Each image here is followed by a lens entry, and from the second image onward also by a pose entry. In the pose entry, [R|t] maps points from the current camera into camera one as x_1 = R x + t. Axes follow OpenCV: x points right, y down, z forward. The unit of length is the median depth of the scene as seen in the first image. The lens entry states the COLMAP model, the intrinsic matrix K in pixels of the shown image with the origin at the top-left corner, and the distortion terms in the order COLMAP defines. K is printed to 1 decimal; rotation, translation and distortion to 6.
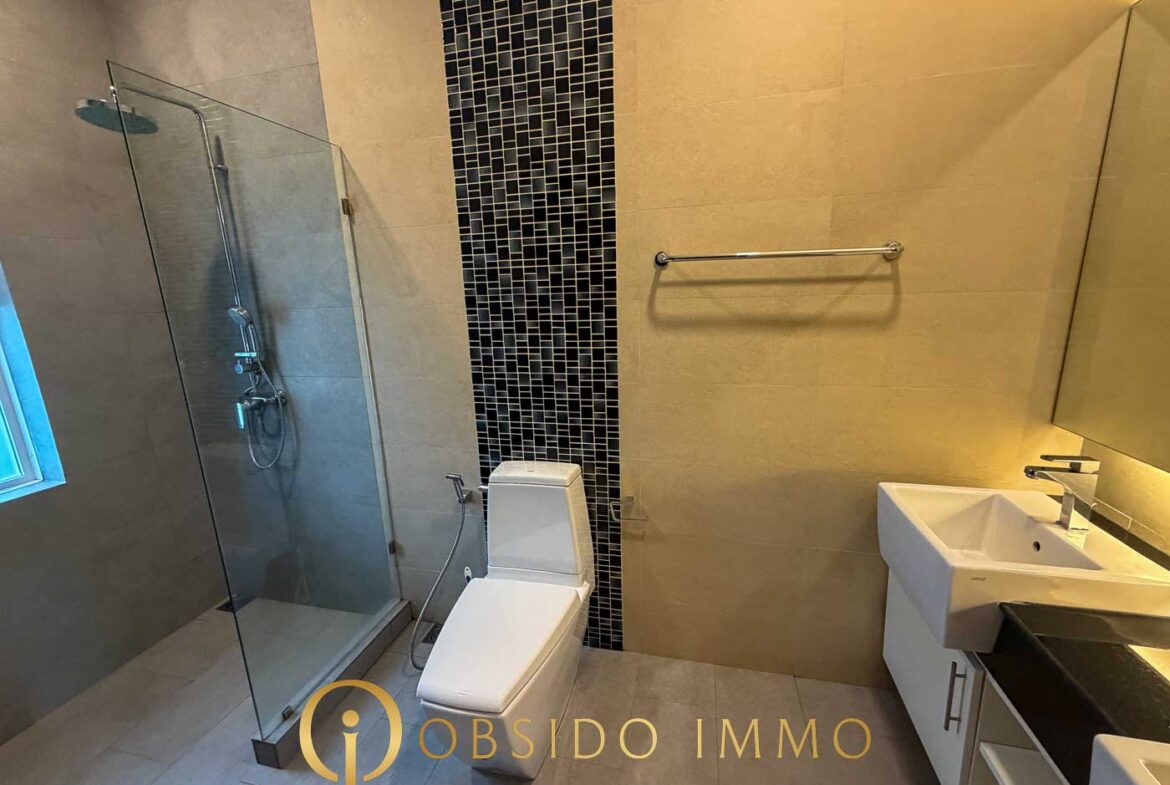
lens RADIAL K [[464.0, 0, 590.3], [0, 464.0, 393.0], [0, 0, 1]] dist [-0.003997, 0.000815]
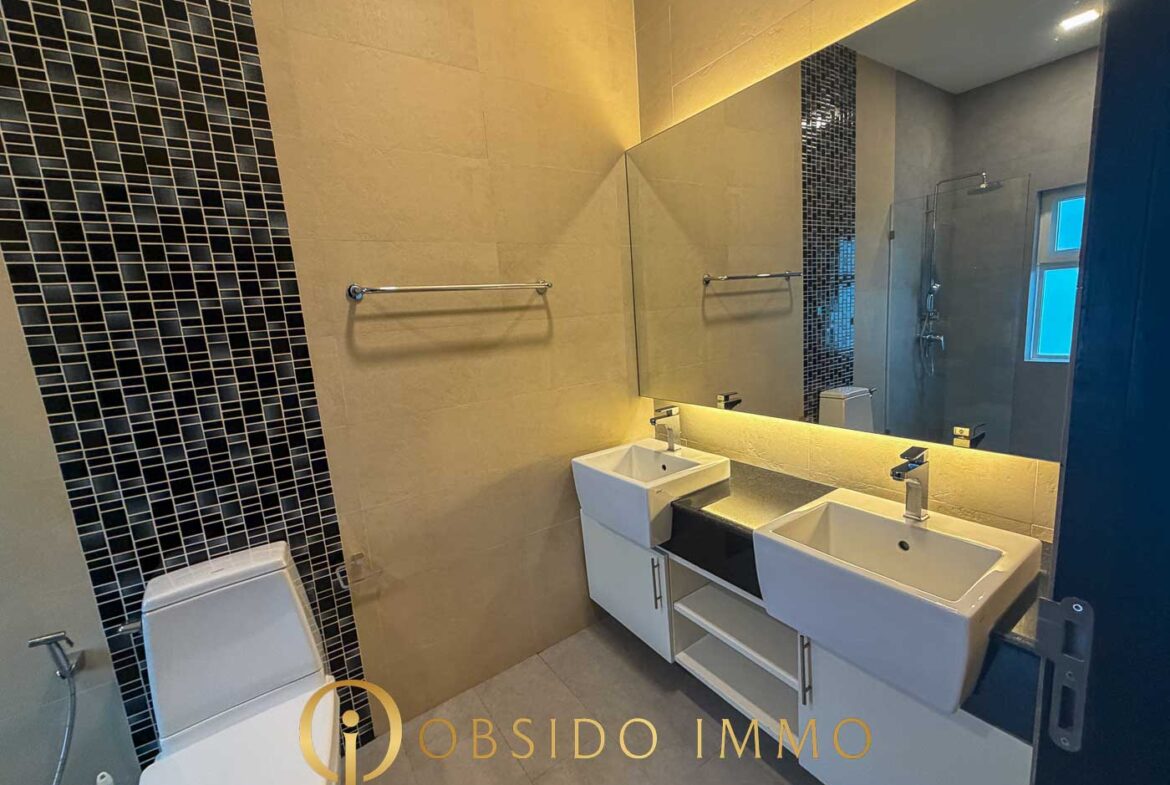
lens RADIAL K [[464.0, 0, 584.8], [0, 464.0, 391.0], [0, 0, 1]] dist [-0.003997, 0.000815]
pose [[0.675657, -0.141016, 0.723603, -0.234938], [0.214793, 0.976606, -0.010239, 0.022309], [-0.705231, 0.162343, 0.690140, 0.033916]]
